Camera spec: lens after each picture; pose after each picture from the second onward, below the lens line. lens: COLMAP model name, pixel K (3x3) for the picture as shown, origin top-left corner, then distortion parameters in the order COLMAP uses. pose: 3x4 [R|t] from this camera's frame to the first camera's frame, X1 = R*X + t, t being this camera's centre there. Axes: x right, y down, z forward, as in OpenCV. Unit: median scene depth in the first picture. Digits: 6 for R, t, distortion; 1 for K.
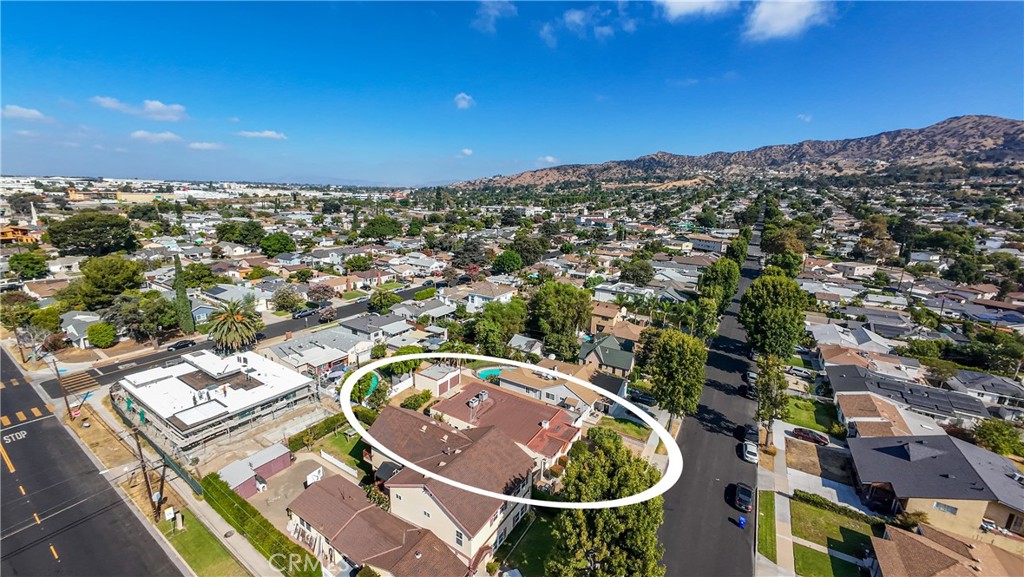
lens RADIAL K [[394.8, 0, 517.0], [0, 394.8, 290.4], [0, 0, 1]] dist [-0.000018, -0.000597]
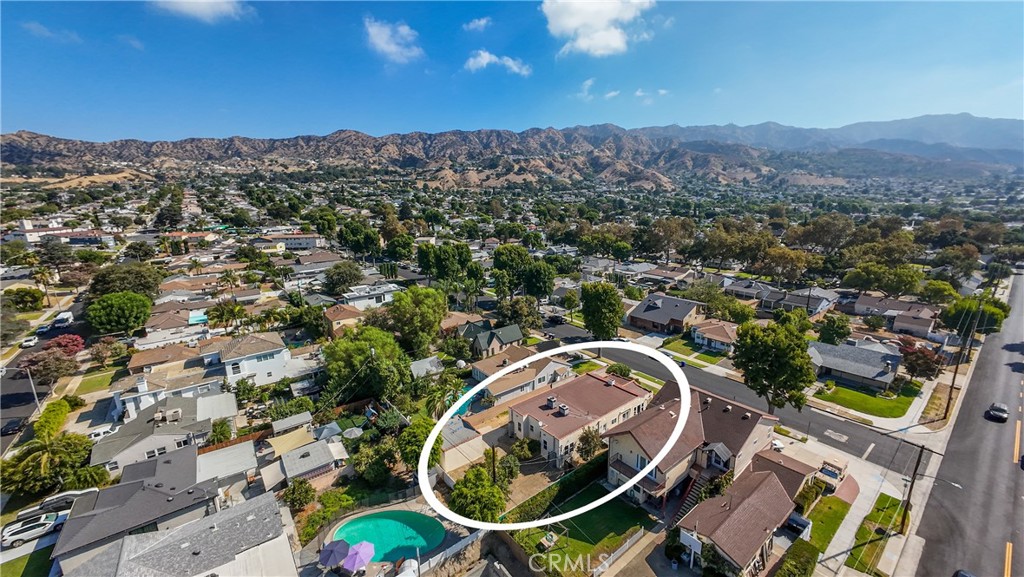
lens RADIAL K [[394.8, 0, 520.5], [0, 394.8, 290.7], [0, 0, 1]] dist [-0.000018, -0.000597]
pose [[0.333418, -0.252701, 0.908281, -0.326622], [0.244244, 0.953669, 0.175670, -0.059500], [-0.910592, 0.163270, 0.379691, 0.251298]]
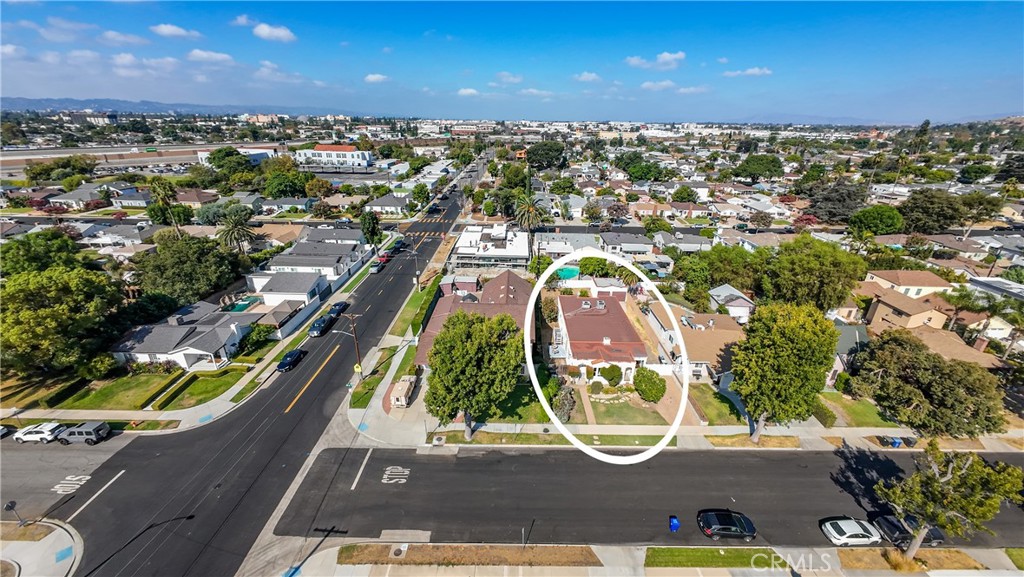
lens RADIAL K [[394.8, 0, 518.0], [0, 394.8, 285.7], [0, 0, 1]] dist [-0.000018, -0.000597]
pose [[0.514775, 0.306465, -0.800678, 0.239085], [-0.205232, 0.950822, 0.231986, 0.004347], [0.832398, 0.044904, 0.552356, 0.076382]]
